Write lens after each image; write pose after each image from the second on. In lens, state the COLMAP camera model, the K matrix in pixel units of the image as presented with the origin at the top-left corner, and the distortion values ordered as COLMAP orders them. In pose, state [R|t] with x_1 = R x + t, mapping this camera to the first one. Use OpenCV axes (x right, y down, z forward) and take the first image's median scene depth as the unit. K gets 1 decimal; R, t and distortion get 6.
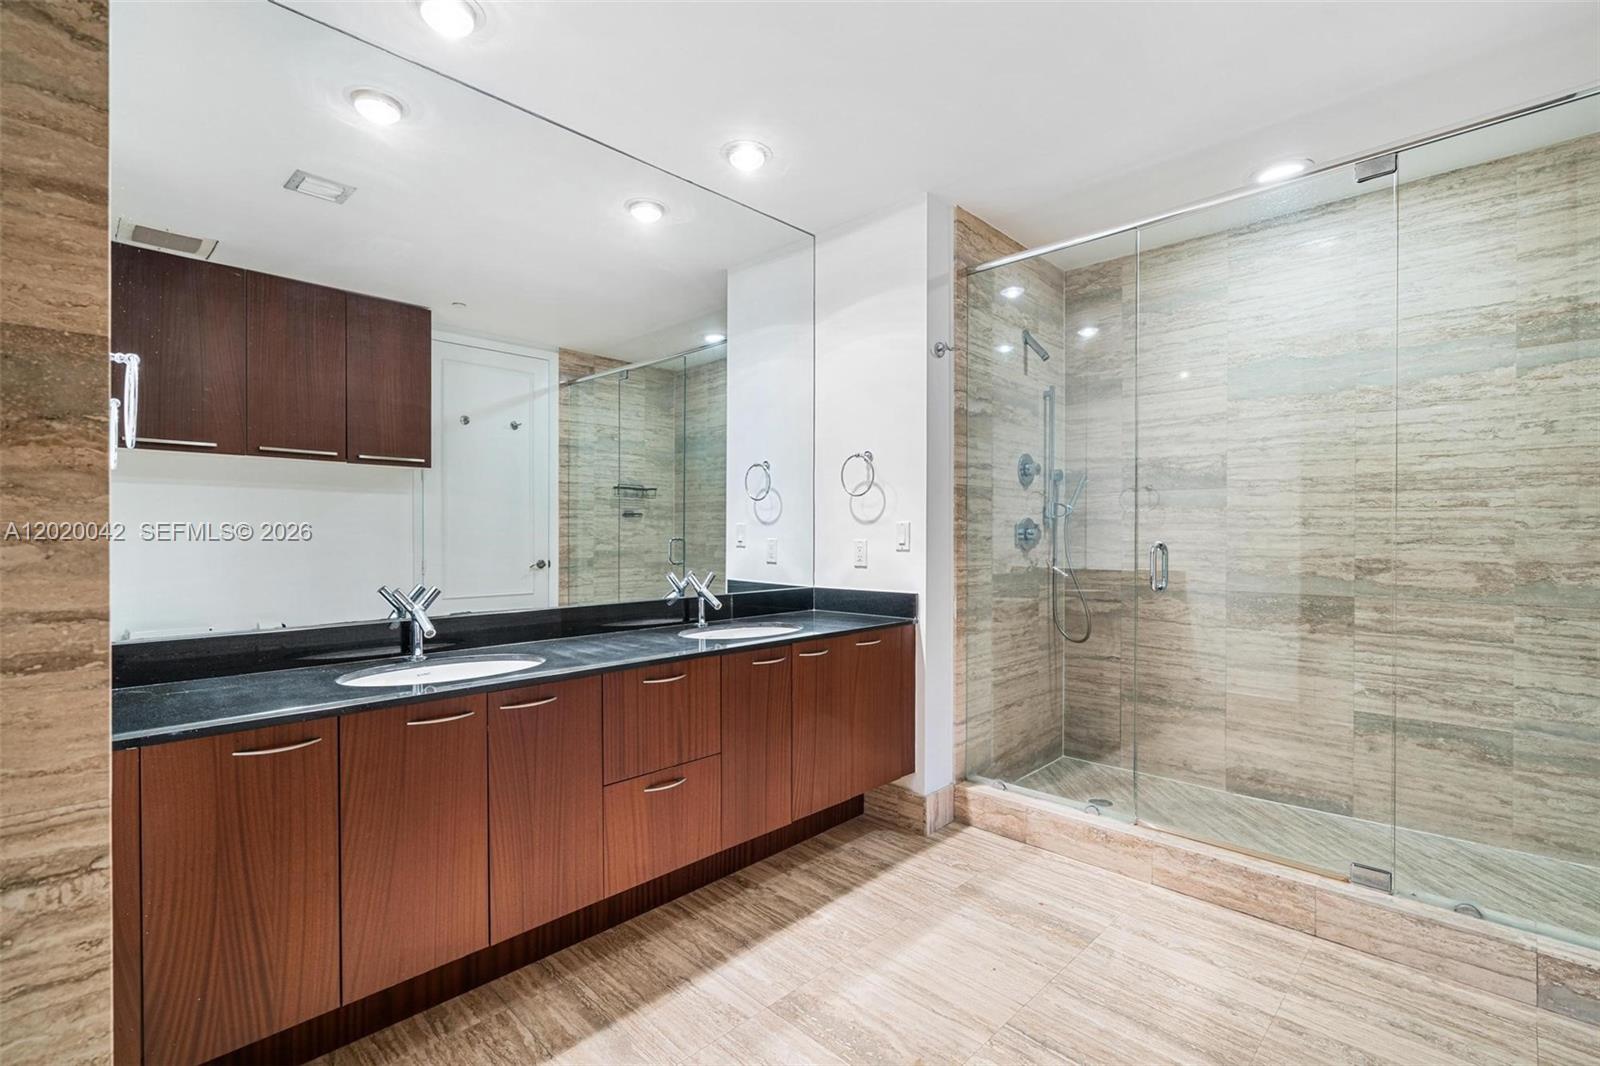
lens RADIAL K [[734.3, 0, 805.1], [0, 734.3, 533.6], [0, 0, 1]] dist [-0.003359, 0.000354]
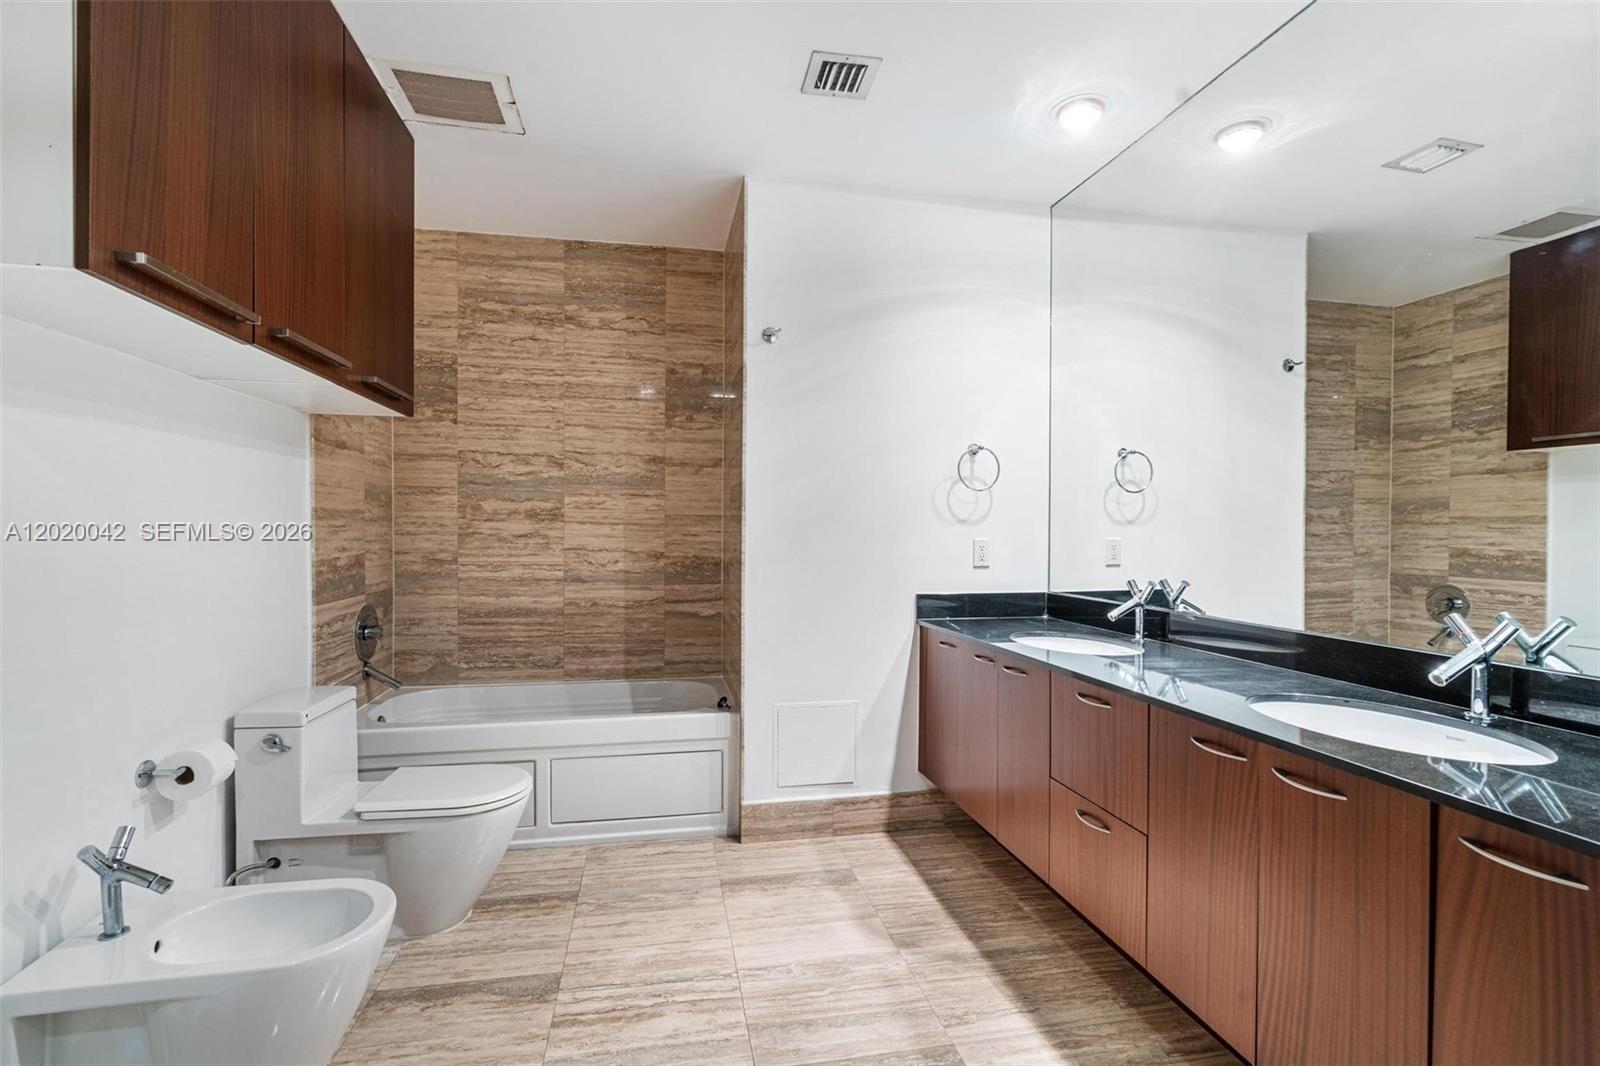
lens RADIAL K [[734.3, 0, 805.1], [0, 734.3, 533.6], [0, 0, 1]] dist [-0.003359, 0.000354]
pose [[-0.548485, 0.008953, -0.836113, 0.747116], [-0.005856, 0.999877, 0.014548, -0.014803], [0.836140, 0.012876, -0.548365, 1.215443]]
